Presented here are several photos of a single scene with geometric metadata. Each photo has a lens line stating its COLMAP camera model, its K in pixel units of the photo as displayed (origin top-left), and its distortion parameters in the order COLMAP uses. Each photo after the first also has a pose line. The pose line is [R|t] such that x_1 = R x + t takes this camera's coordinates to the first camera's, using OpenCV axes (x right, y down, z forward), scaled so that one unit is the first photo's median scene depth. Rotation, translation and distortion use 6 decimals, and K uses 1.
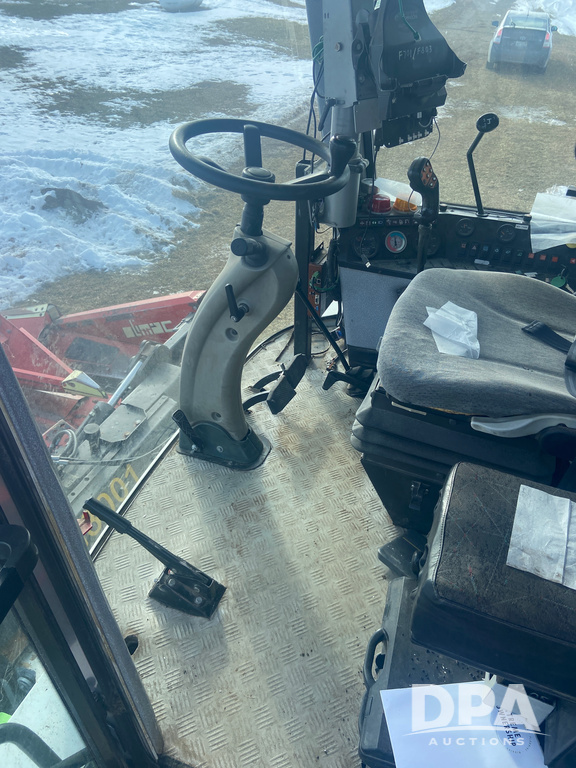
lens RADIAL K [[574.4, 0, 292.4], [0, 574.4, 371.1], [0, 0, 1]] dist [0.136303, -0.161788]
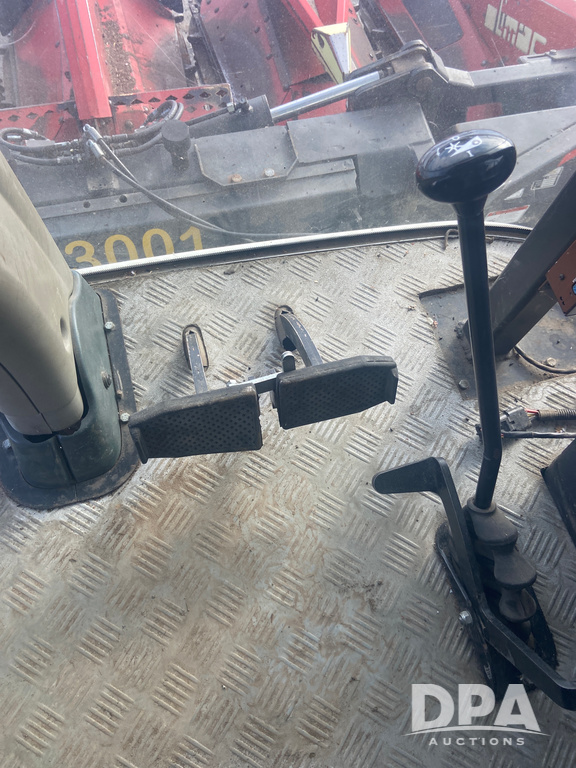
lens RADIAL K [[574.4, 0, 292.4], [0, 574.4, 371.1], [0, 0, 1]] dist [0.136303, -0.161788]
pose [[0.584309, 0.758491, -0.288572, 0.054268], [-0.516939, 0.621988, 0.588137, -0.131692], [0.625585, -0.194480, 0.755527, 0.529084]]
